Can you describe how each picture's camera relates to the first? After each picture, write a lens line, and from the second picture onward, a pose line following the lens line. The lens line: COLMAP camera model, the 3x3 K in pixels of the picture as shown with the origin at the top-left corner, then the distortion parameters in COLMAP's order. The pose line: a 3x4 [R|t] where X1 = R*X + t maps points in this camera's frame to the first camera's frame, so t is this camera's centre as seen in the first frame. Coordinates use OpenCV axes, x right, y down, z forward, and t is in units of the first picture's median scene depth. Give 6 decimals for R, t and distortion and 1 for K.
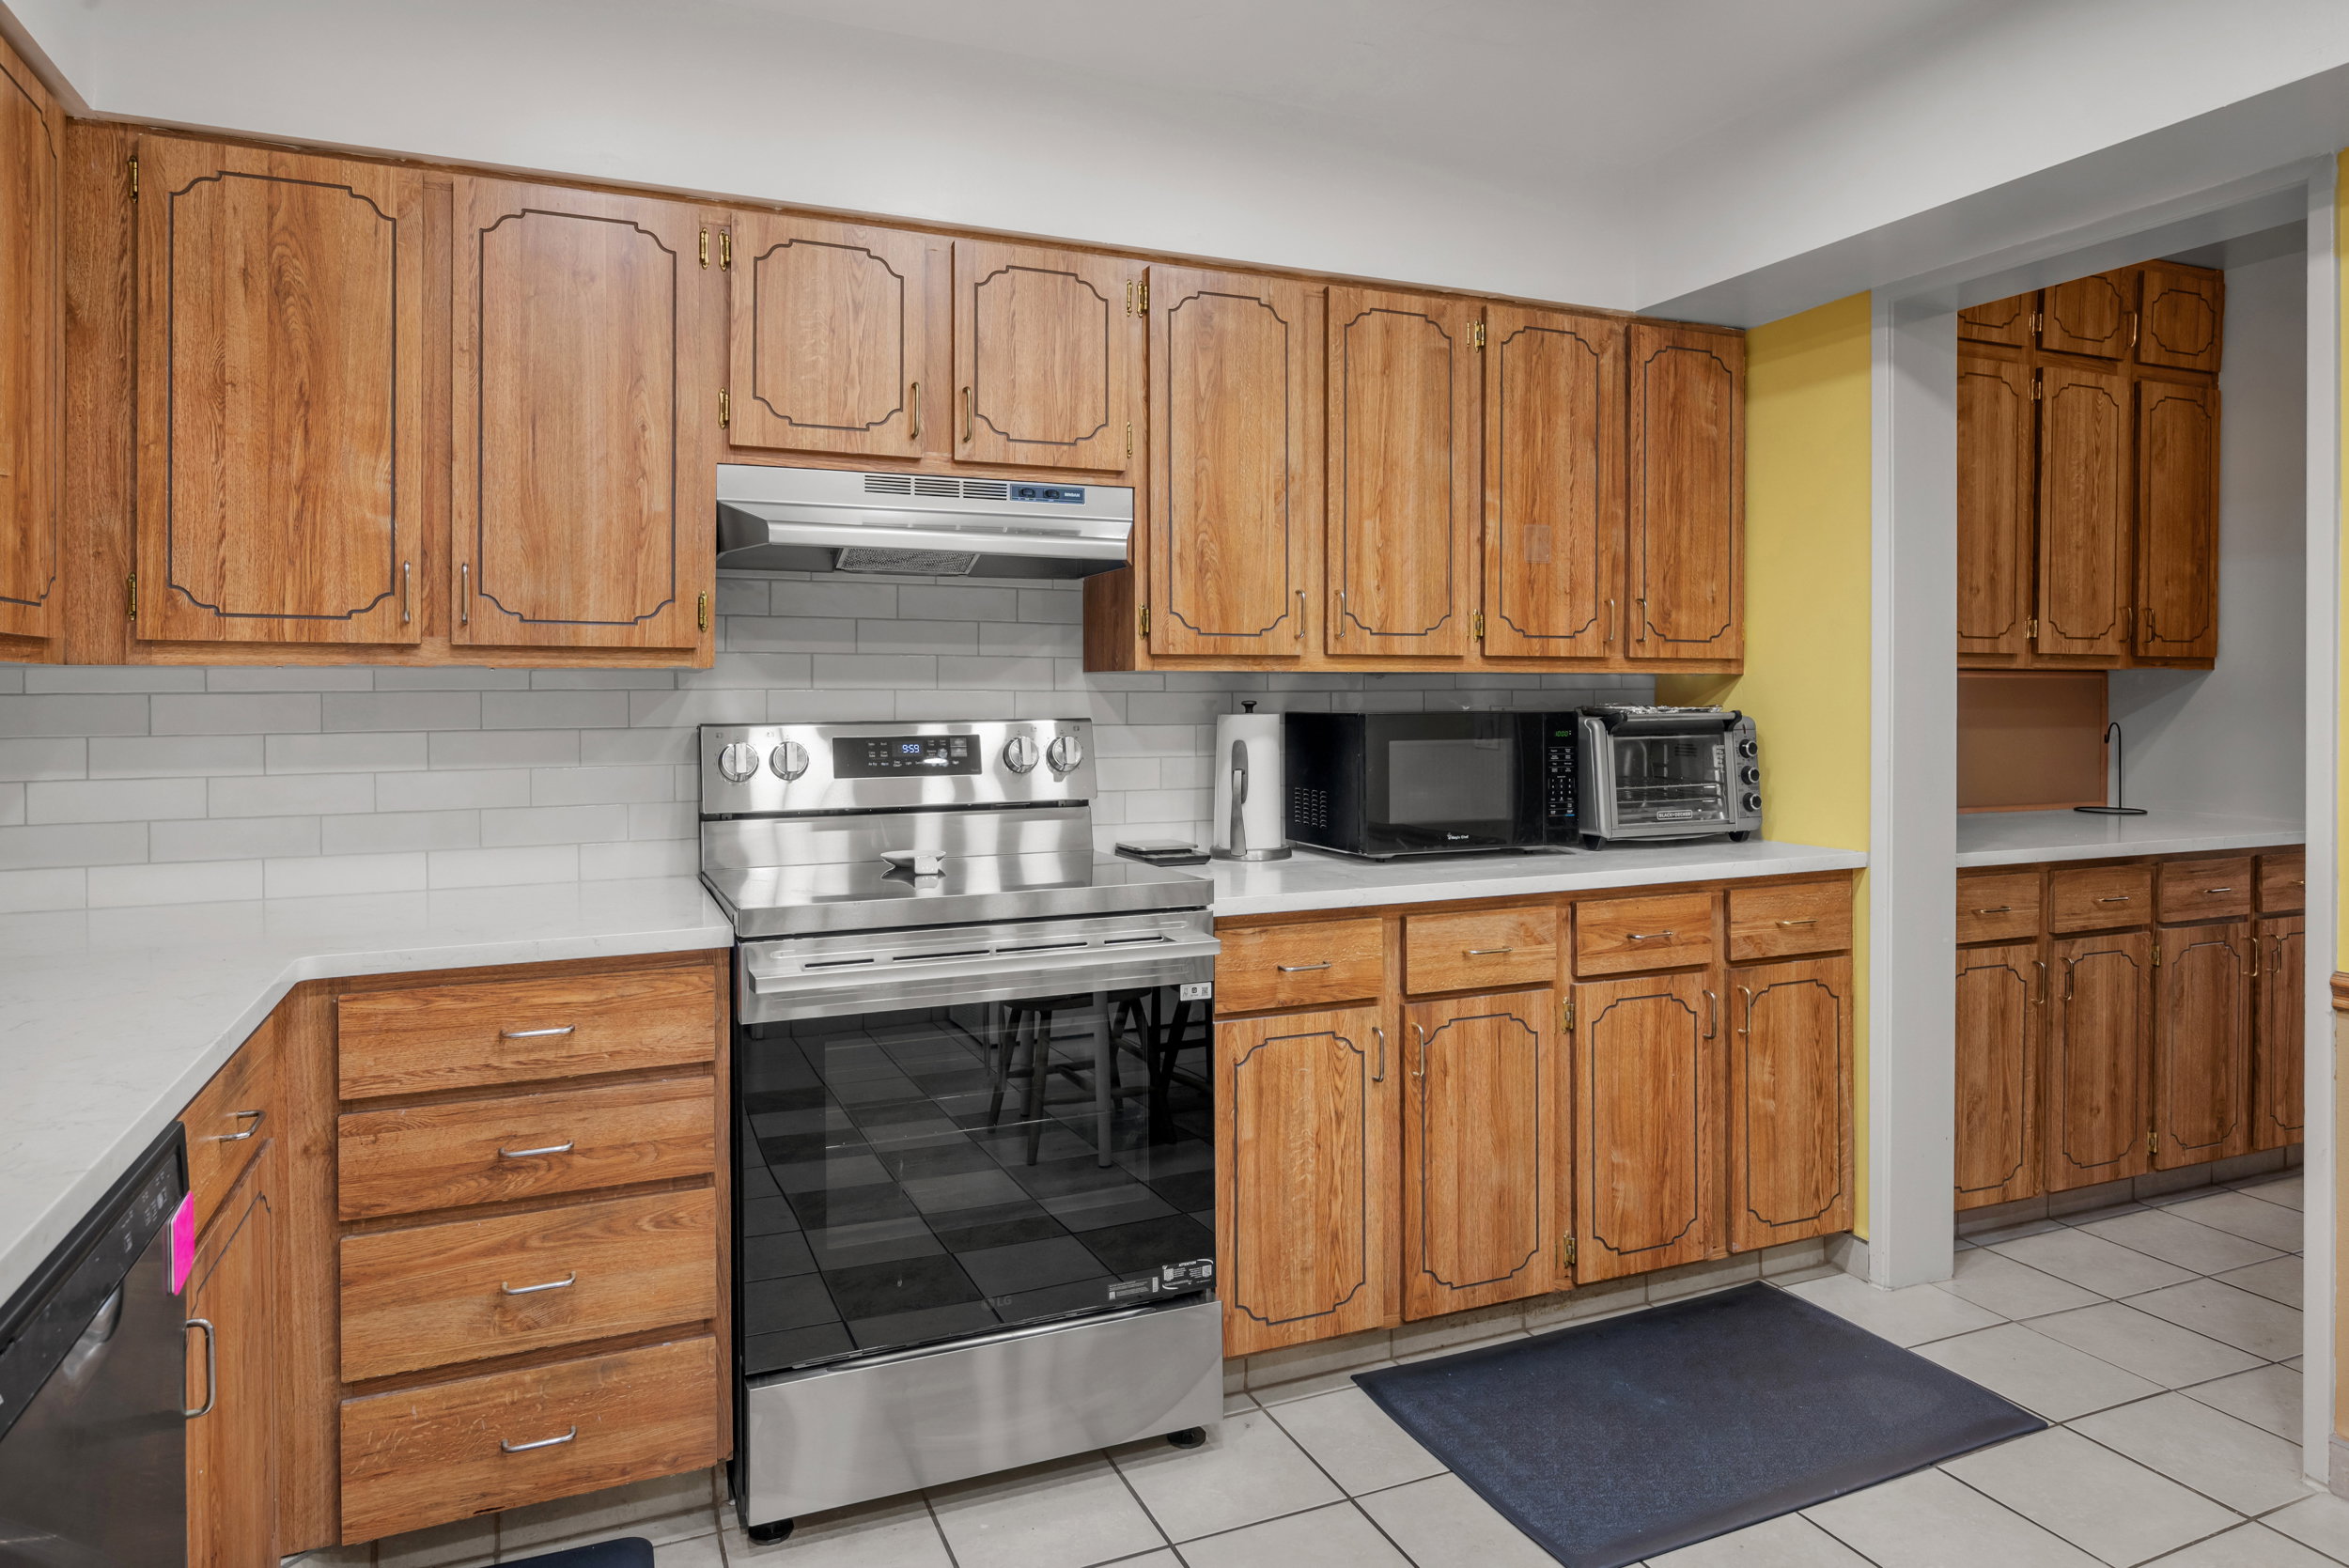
lens RADIAL K [[1454.2, 0, 1178.5], [0, 1454.2, 698.9], [0, 0, 1]] dist [0.001793, 0.000027]
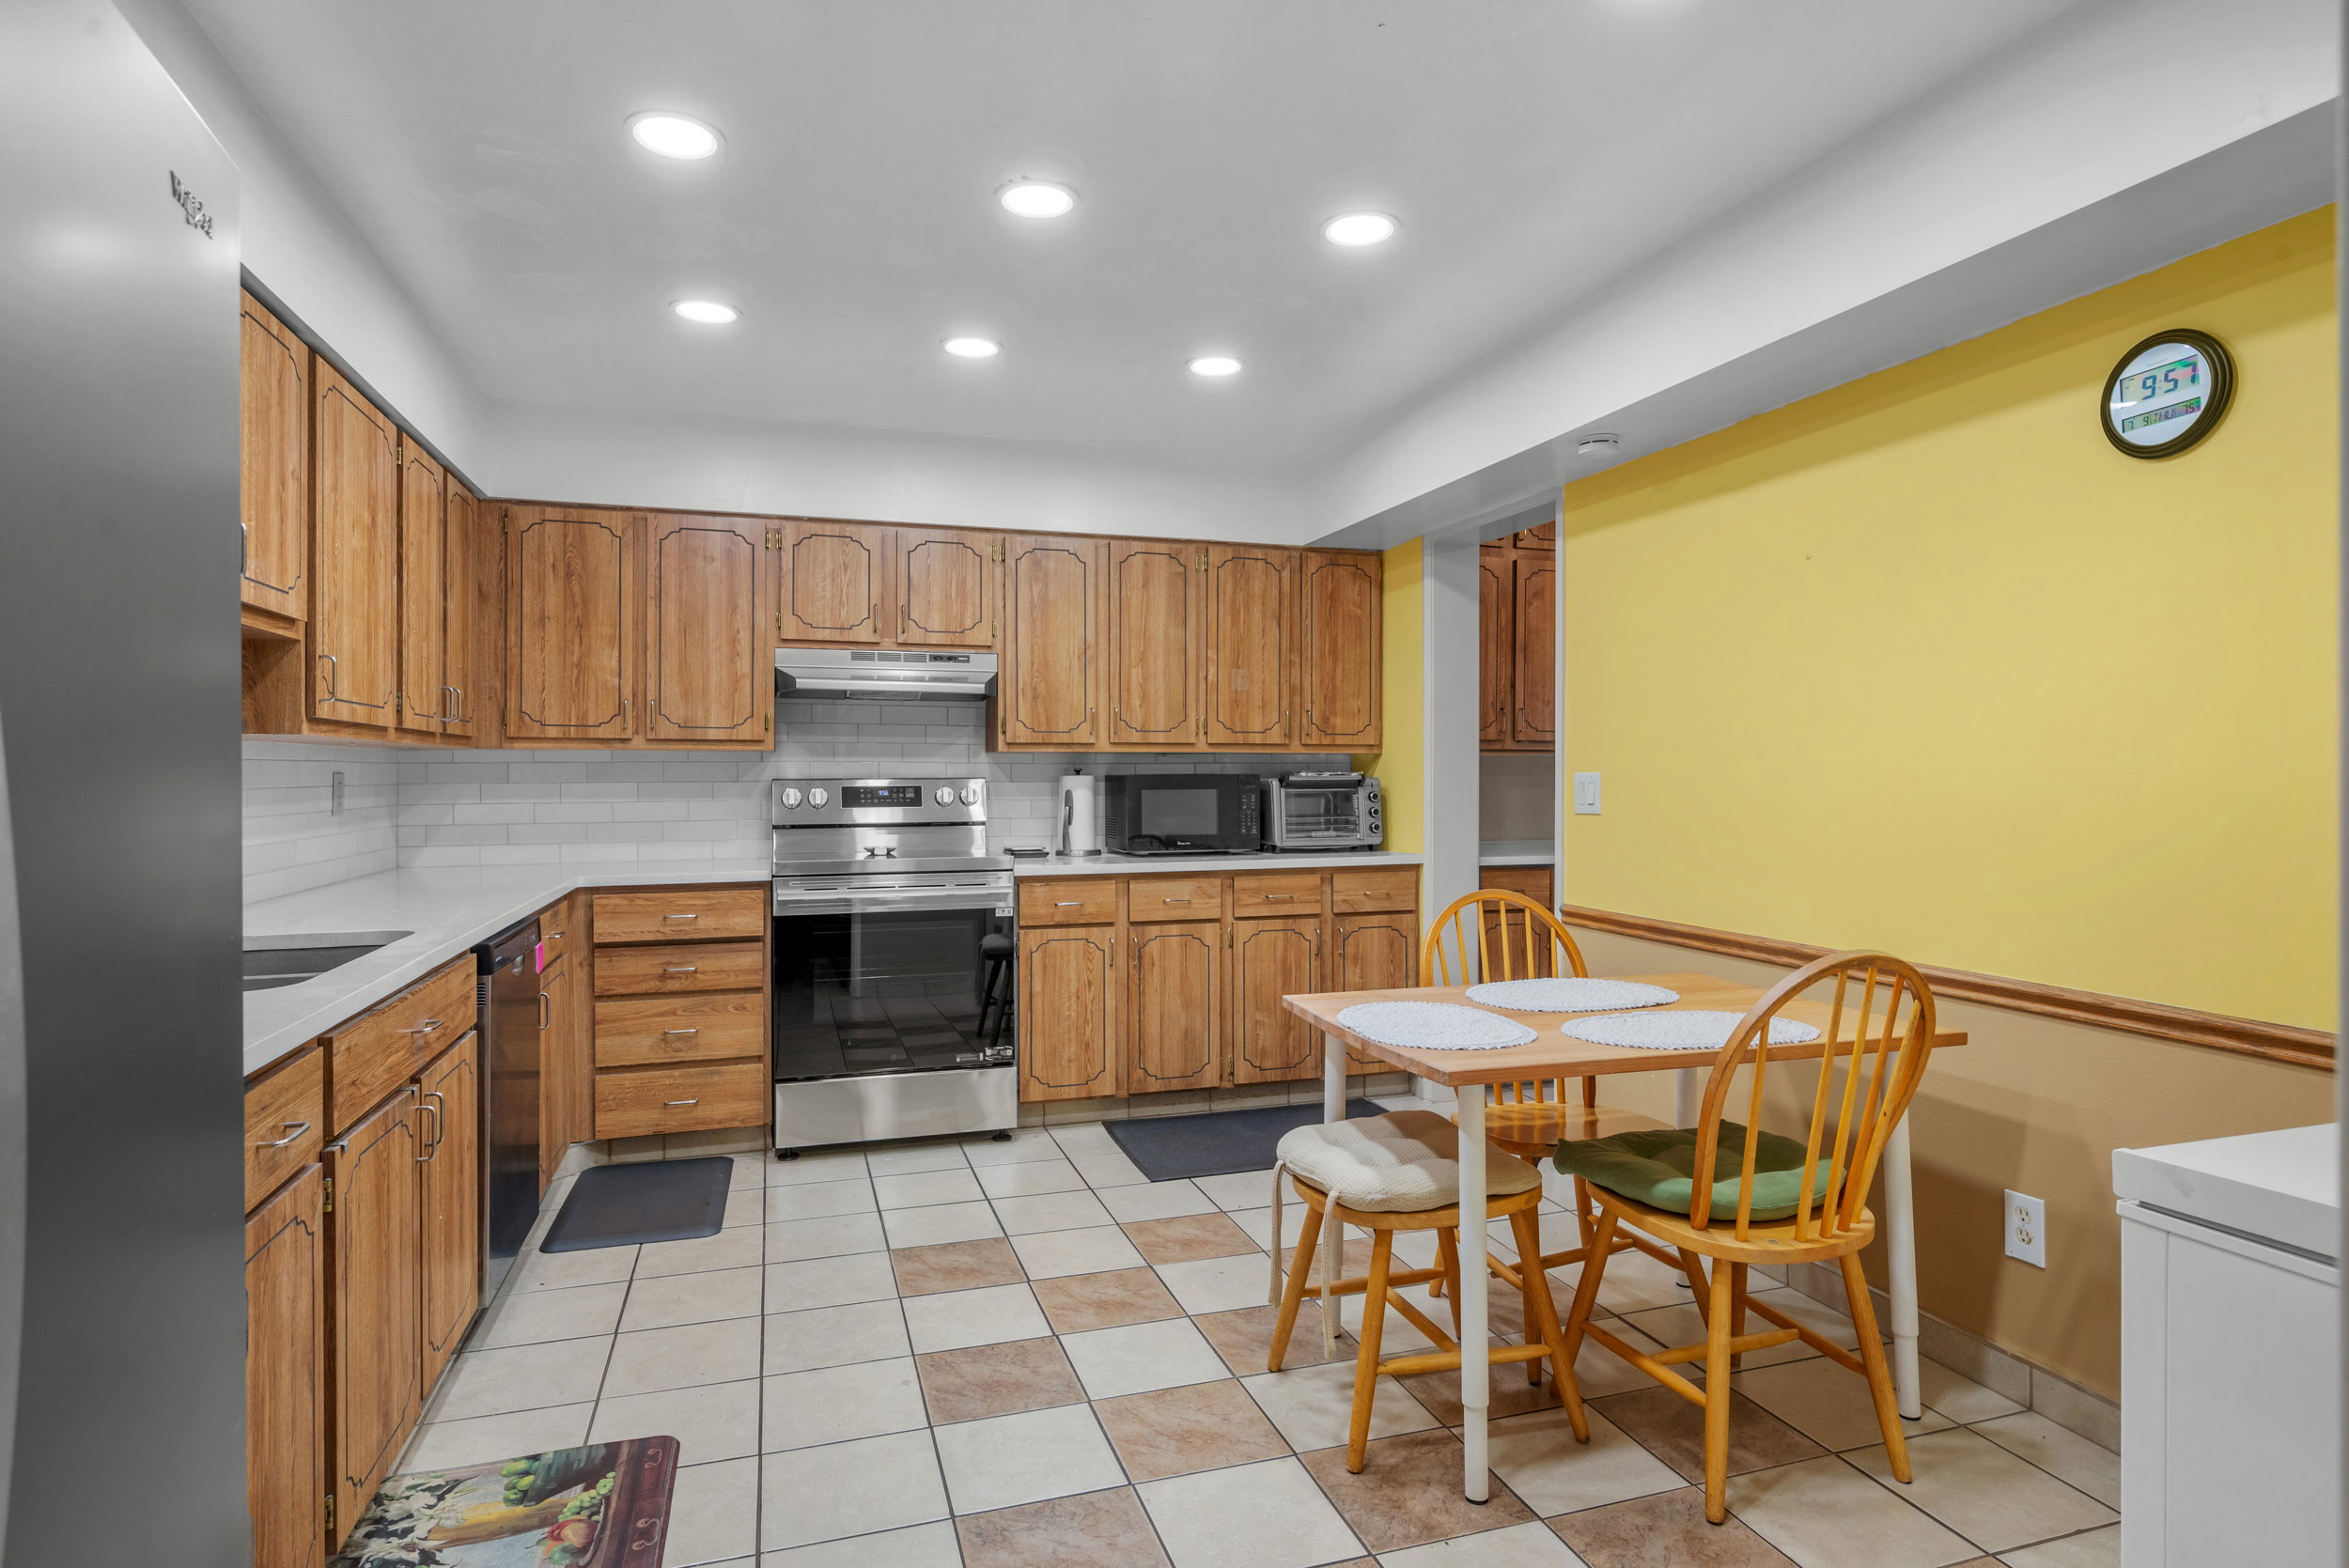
lens RADIAL K [[1272.0, 0, 1173.4], [0, 1272.0, 783.3], [0, 0, 1]] dist [0.007083, 0.000362]
pose [[0.994756, 0.000741, -0.102269, 0.402696], [-0.000677, 1.000000, 0.000658, 0.022971], [0.102270, -0.000586, 0.994757, -0.678642]]
